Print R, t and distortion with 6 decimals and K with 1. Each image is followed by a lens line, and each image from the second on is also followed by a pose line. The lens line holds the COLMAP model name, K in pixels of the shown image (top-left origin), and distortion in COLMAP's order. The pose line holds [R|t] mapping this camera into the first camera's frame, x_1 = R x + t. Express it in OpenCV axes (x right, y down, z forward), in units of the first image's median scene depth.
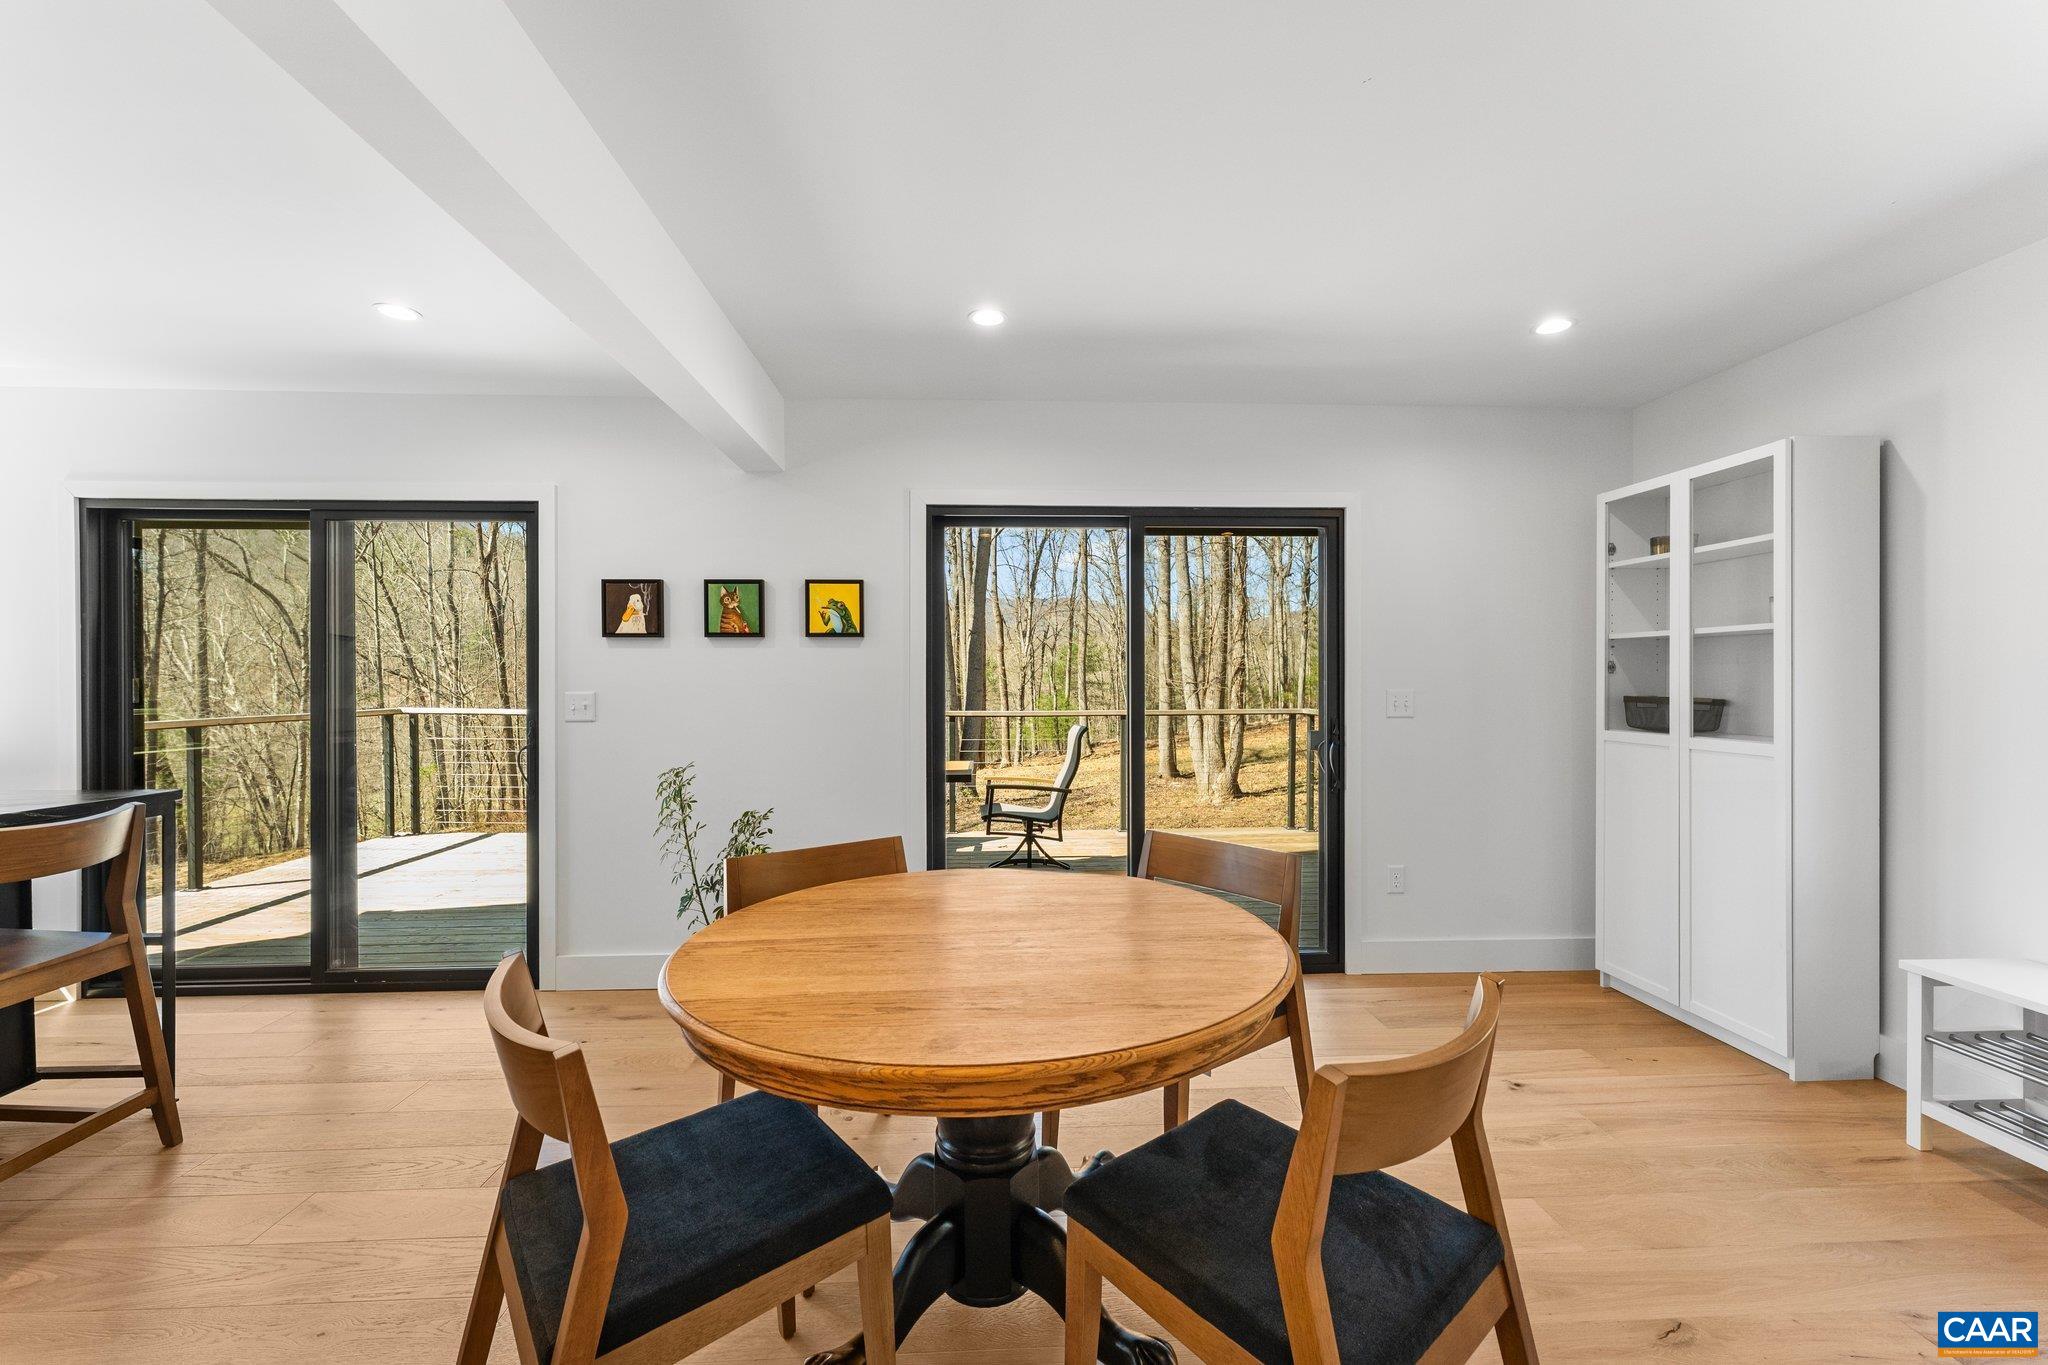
lens RADIAL K [[807.9, 0, 1026.2], [0, 807.9, 679.1], [0, 0, 1]] dist [0.002493, 0.000080]
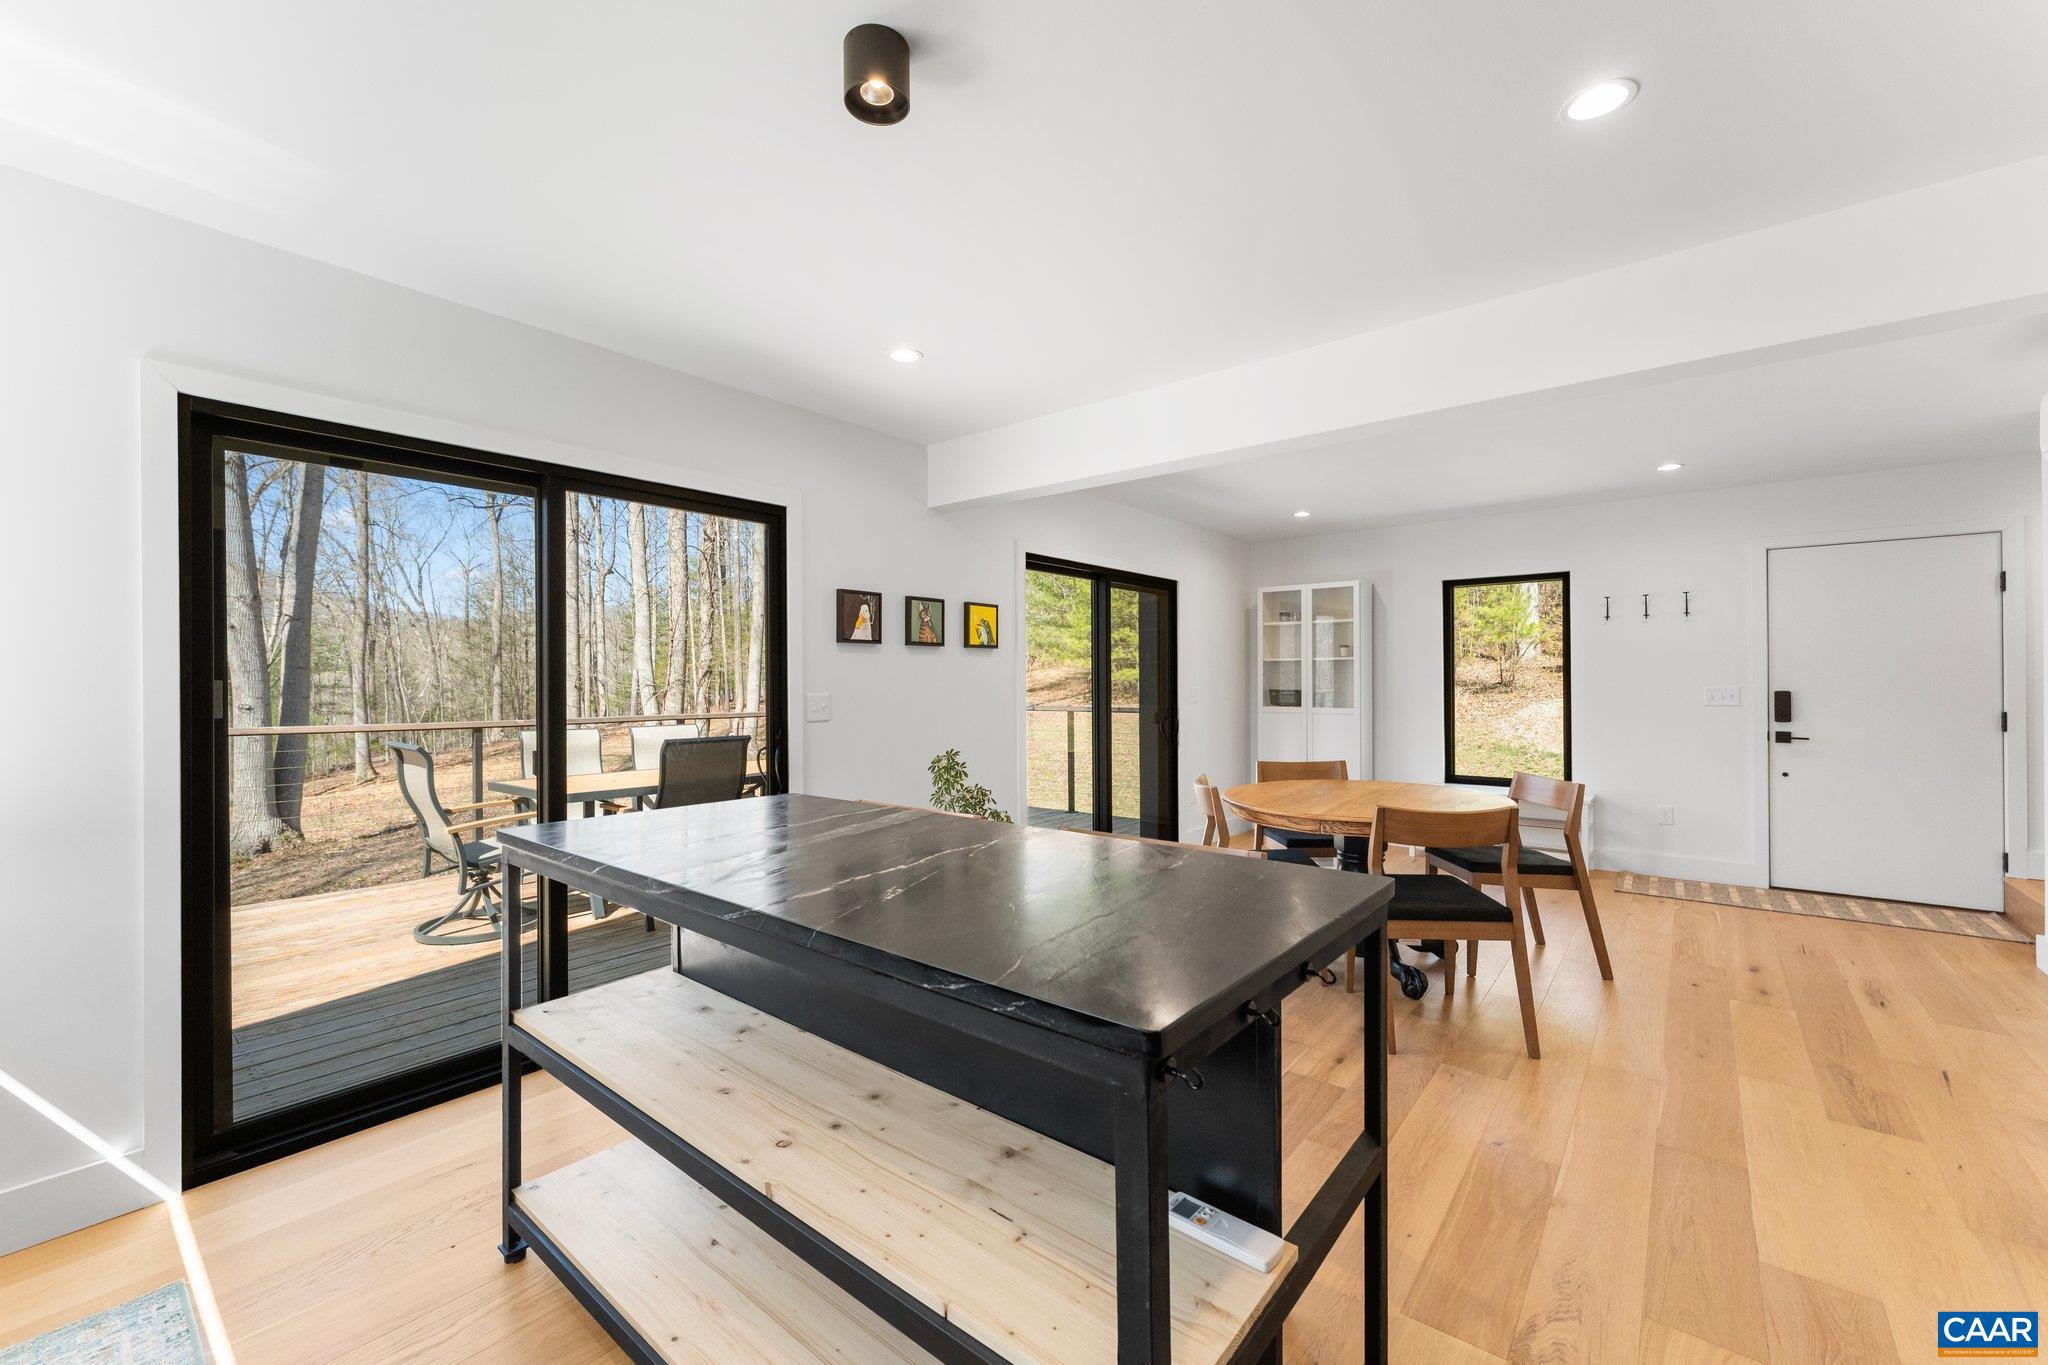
lens RADIAL K [[807.9, 0, 1033.4], [0, 807.9, 683.8], [0, 0, 1]] dist [0.002493, 0.000080]
pose [[0.672852, -0.003494, 0.739769, -1.136713], [0.001894, 0.999994, 0.003000, 0.000560], [-0.739775, -0.000618, 0.672854, 0.083450]]
